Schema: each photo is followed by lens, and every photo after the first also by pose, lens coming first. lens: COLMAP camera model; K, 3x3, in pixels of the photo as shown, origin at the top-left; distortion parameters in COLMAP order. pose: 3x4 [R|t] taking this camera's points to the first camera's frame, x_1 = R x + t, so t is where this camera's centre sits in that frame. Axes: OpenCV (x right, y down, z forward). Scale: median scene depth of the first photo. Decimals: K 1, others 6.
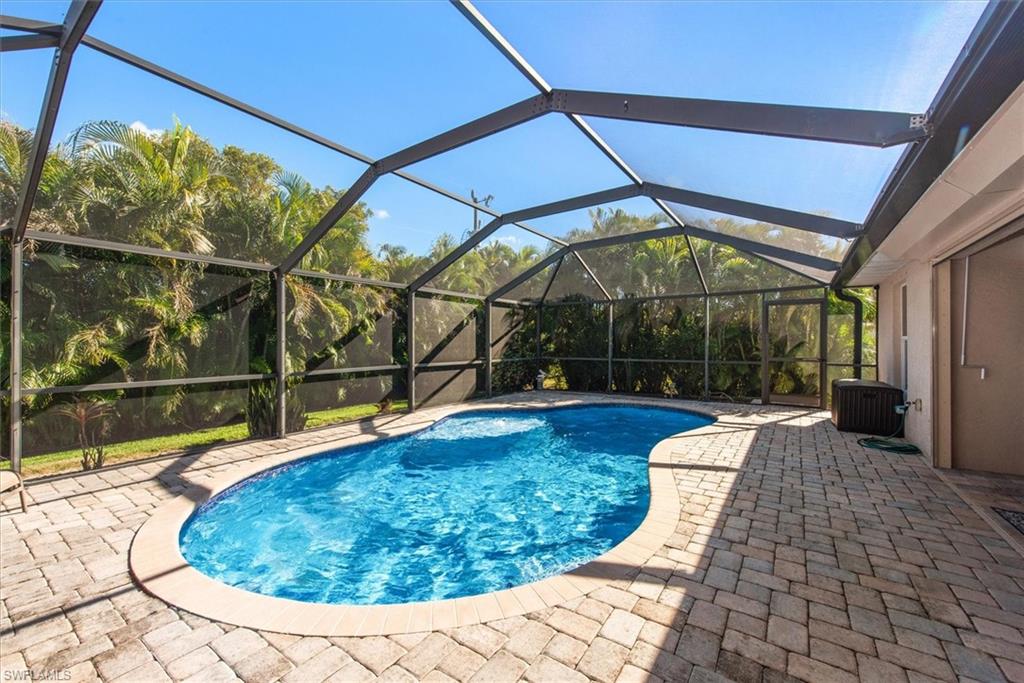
lens RADIAL K [[414.0, 0, 508.4], [0, 414.0, 340.5], [0, 0, 1]] dist [0.000676, -0.000134]
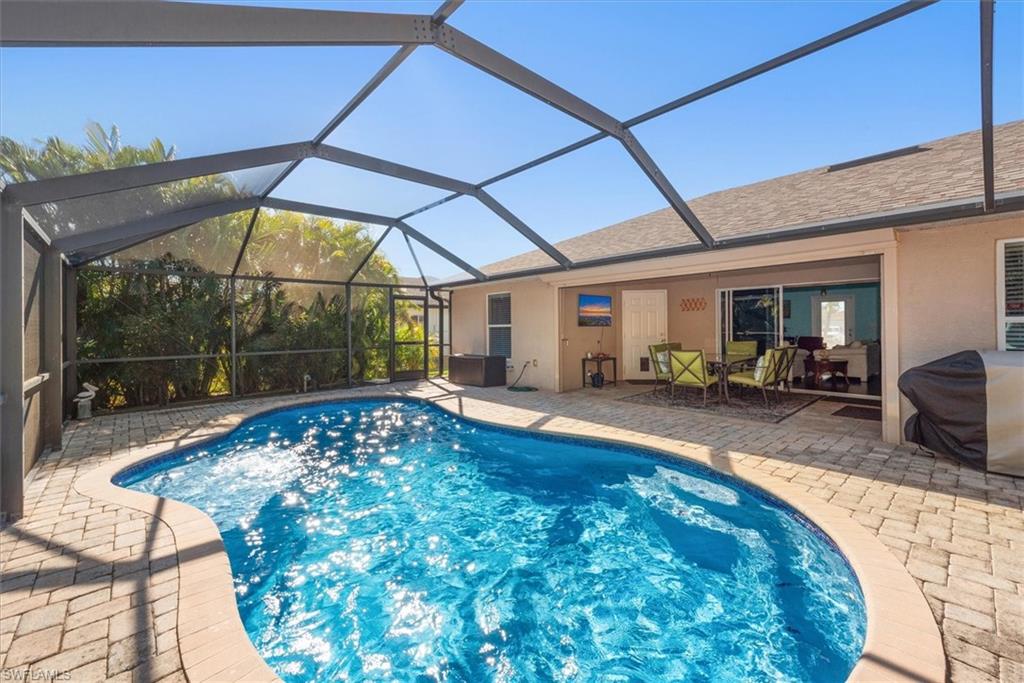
lens RADIAL K [[414.0, 0, 508.4], [0, 414.0, 340.5], [0, 0, 1]] dist [0.000676, -0.000134]
pose [[0.223899, -0.027085, 0.974236, -0.499642], [0.004397, 0.999632, 0.026781, 0.002551], [-0.974602, -0.001712, 0.223936, 0.457886]]
